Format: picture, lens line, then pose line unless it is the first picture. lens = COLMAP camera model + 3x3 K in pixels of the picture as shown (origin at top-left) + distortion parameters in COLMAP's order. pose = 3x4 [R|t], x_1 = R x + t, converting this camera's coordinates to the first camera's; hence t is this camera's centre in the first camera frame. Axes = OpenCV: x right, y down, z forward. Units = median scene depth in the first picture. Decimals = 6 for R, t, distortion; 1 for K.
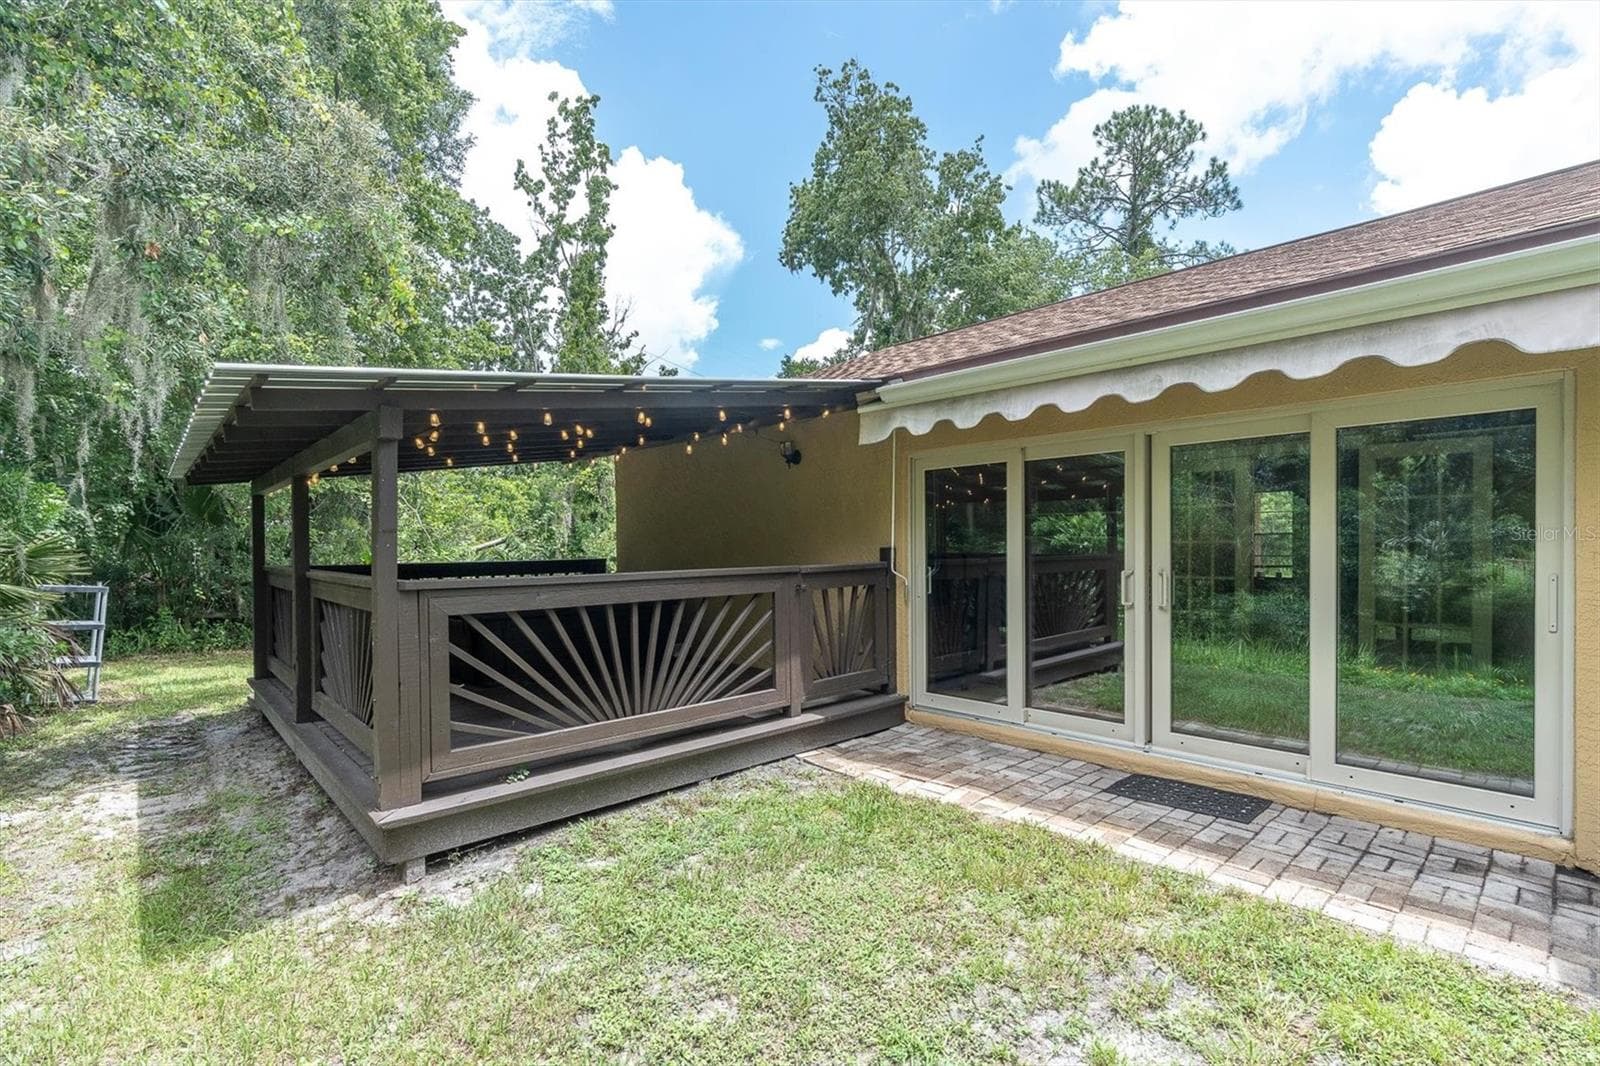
lens RADIAL K [[723.5, 0, 800.0], [0, 723.5, 533.0], [0, 0, 1]] dist [-0.000591, 0.000749]
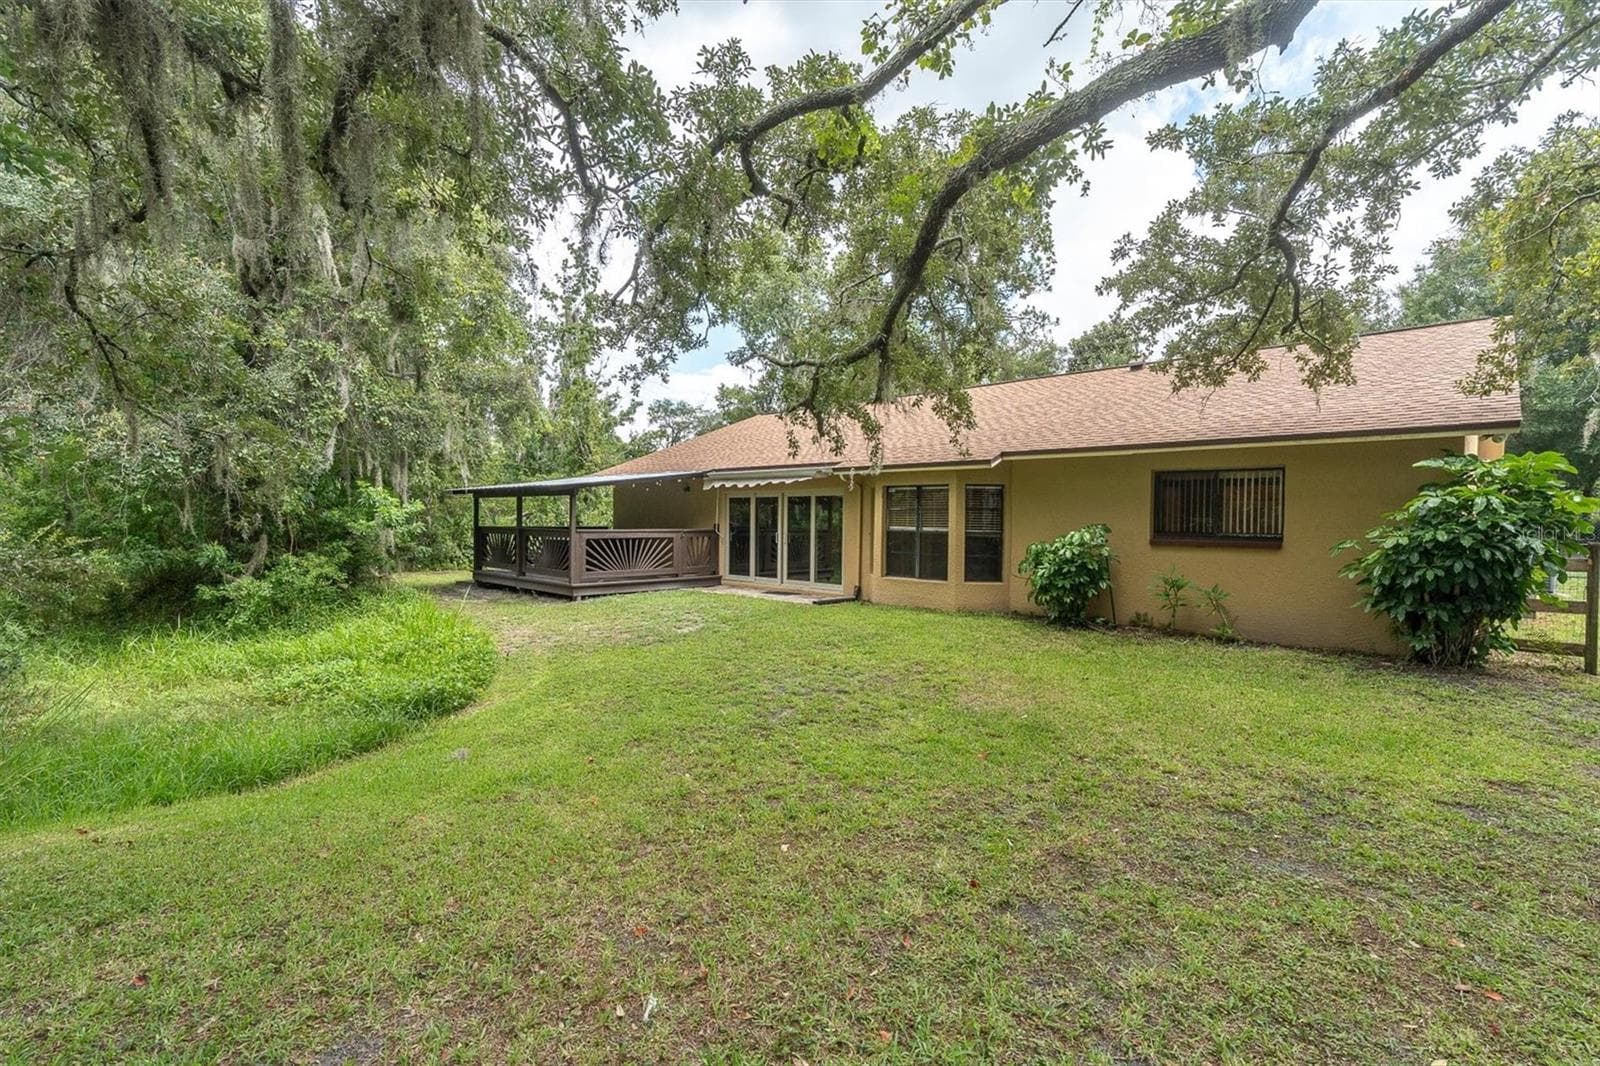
lens RADIAL K [[723.5, 0, 800.0], [0, 723.5, 533.0], [0, 0, 1]] dist [-0.000591, 0.000749]
pose [[0.998765, 0.009006, 0.048857, 0.308527], [-0.010731, 0.999325, 0.035143, -0.045092], [-0.048508, -0.035624, 0.998187, -1.858081]]
